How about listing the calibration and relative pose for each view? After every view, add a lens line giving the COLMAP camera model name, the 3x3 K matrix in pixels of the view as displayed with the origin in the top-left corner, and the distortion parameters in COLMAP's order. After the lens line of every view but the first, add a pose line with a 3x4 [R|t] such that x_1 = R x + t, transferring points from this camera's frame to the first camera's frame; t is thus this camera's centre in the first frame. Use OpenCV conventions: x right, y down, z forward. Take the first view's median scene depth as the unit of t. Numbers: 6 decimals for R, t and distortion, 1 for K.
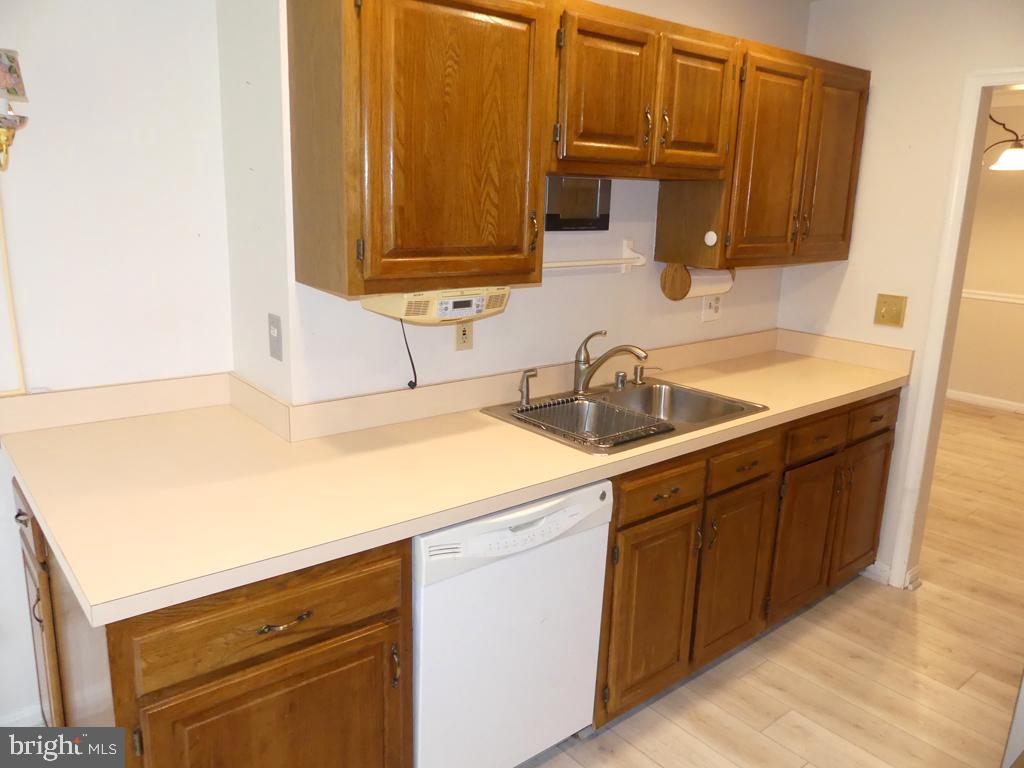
lens RADIAL K [[768.3, 0, 511.9], [0, 768.3, 384.2], [0, 0, 1]] dist [-0.016852, 0.002857]
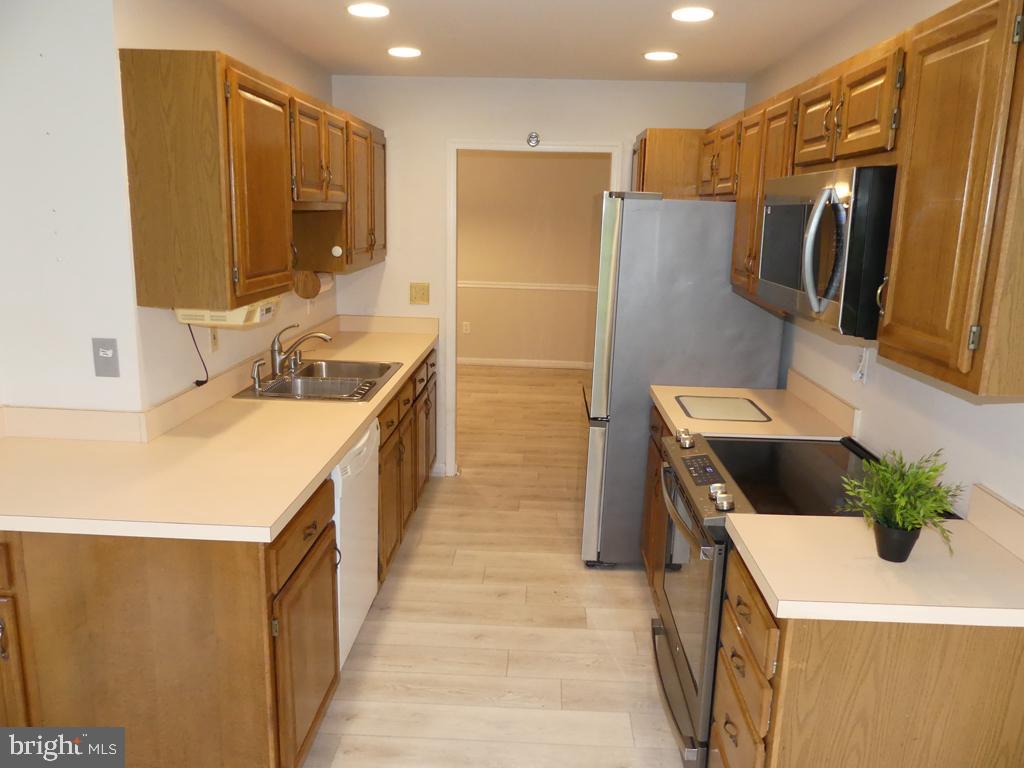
lens RADIAL K [[768.3, 0, 513.3], [0, 768.3, 379.8], [0, 0, 1]] dist [-0.016852, 0.002857]
pose [[0.669667, -0.167149, 0.723607, -0.557219], [0.171354, 0.982829, 0.068447, -0.002061], [-0.722623, 0.078156, 0.686809, -0.162585]]
